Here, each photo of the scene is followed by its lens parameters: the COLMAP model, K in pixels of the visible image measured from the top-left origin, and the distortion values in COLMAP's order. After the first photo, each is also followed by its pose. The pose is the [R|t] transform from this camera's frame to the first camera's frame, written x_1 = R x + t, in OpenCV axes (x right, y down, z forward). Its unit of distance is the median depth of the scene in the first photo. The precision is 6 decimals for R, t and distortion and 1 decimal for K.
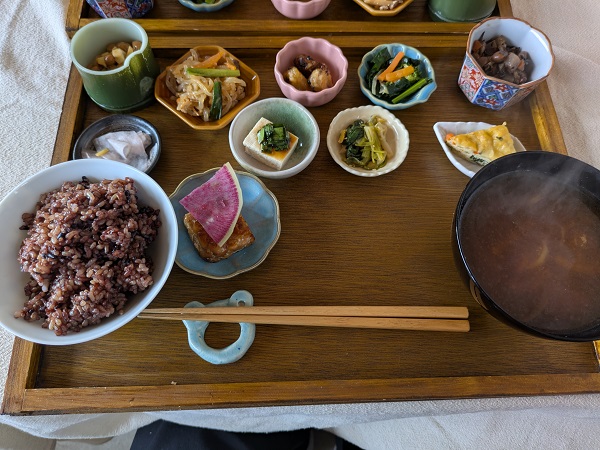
lens RADIAL K [[460.2, 0, 300.0], [0, 460.2, 225.0], [0, 0, 1]] dist [0.007442, 0.003224]
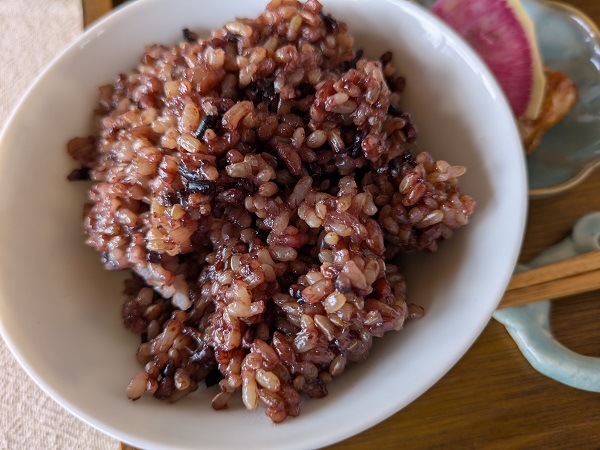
lens RADIAL K [[476.8, 0, 300.0], [0, 476.8, 225.0], [0, 0, 1]] dist [-0.007951, -0.004580]
pose [[0.970037, -0.242865, 0.006678, -0.435957], [0.242948, 0.969400, -0.035221, 0.111895], [0.002080, 0.035788, 0.999357, 0.607533]]
